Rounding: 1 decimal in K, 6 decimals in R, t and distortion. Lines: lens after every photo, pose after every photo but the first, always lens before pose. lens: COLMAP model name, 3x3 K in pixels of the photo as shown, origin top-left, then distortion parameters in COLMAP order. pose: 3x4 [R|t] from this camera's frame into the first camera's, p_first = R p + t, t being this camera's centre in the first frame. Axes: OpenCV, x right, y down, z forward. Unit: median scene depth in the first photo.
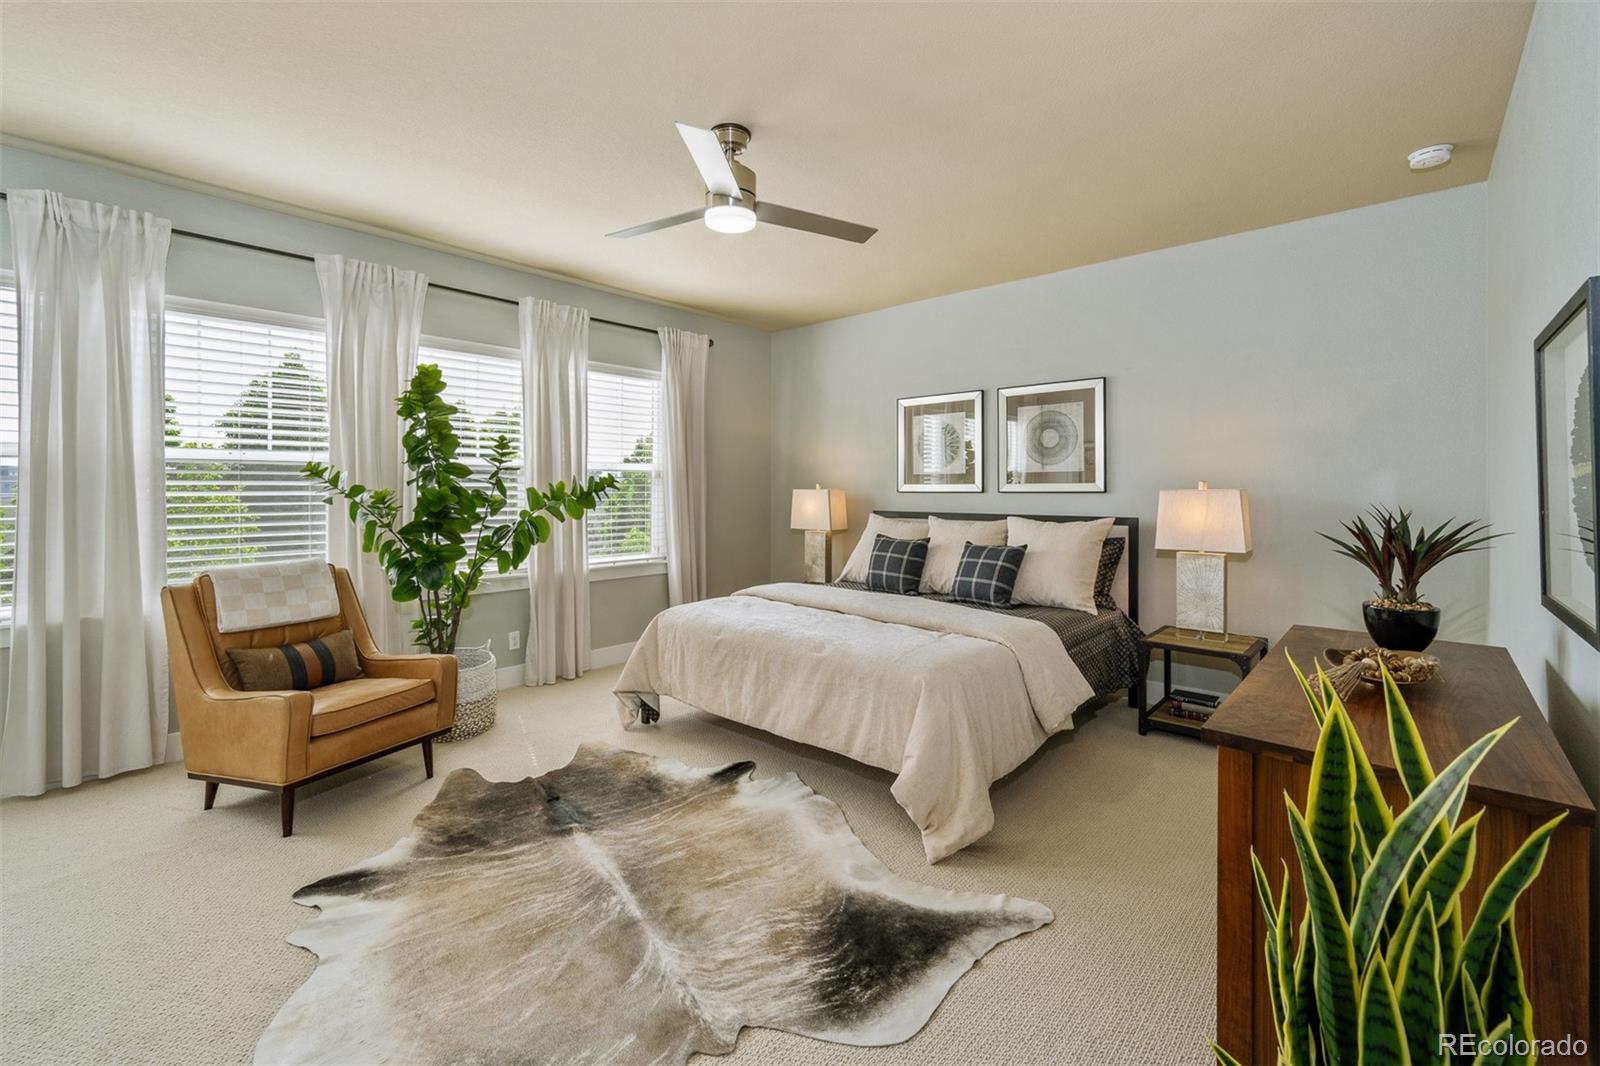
lens RADIAL K [[644.7, 0, 802.0], [0, 644.7, 484.8], [0, 0, 1]] dist [-0.000243, 0.000021]
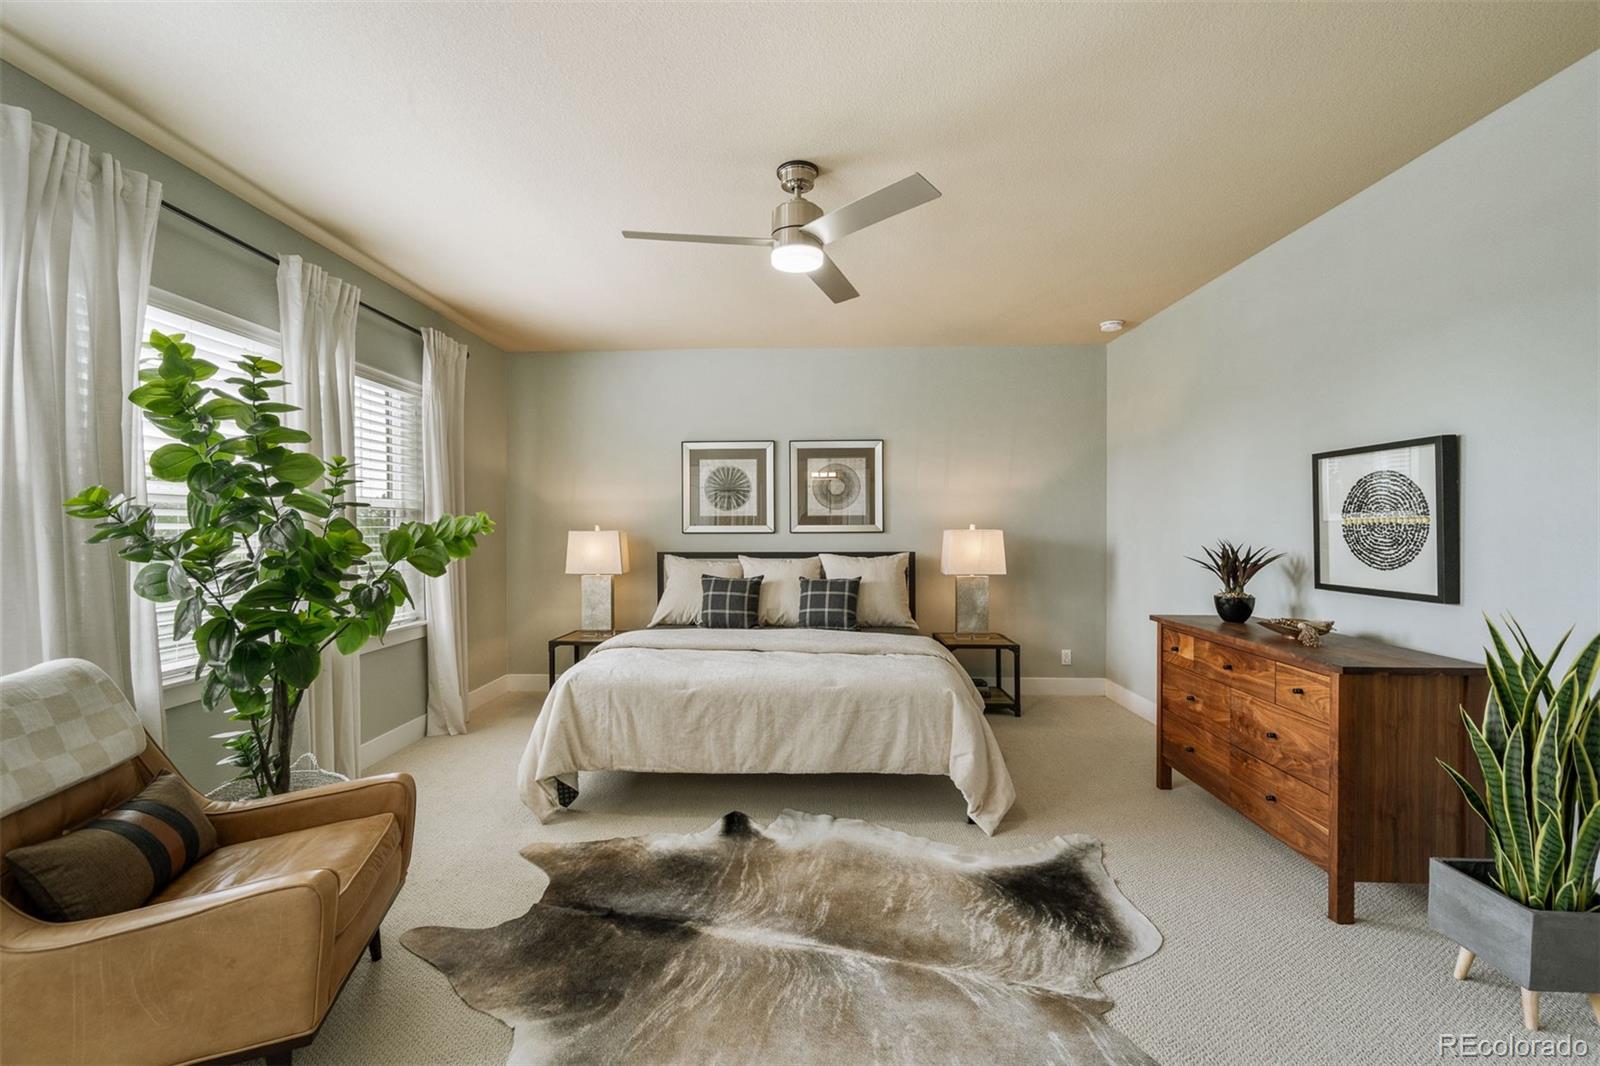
lens RADIAL K [[640.7, 0, 750.3], [0, 640.7, 523.8], [0, 0, 1]] dist [-0.000189, 0.000296]
pose [[0.798592, -0.000415, 0.601873, -0.723216], [0.000056, 1.000000, 0.000615, -0.008044], [-0.601873, -0.000458, 0.798592, 0.237357]]
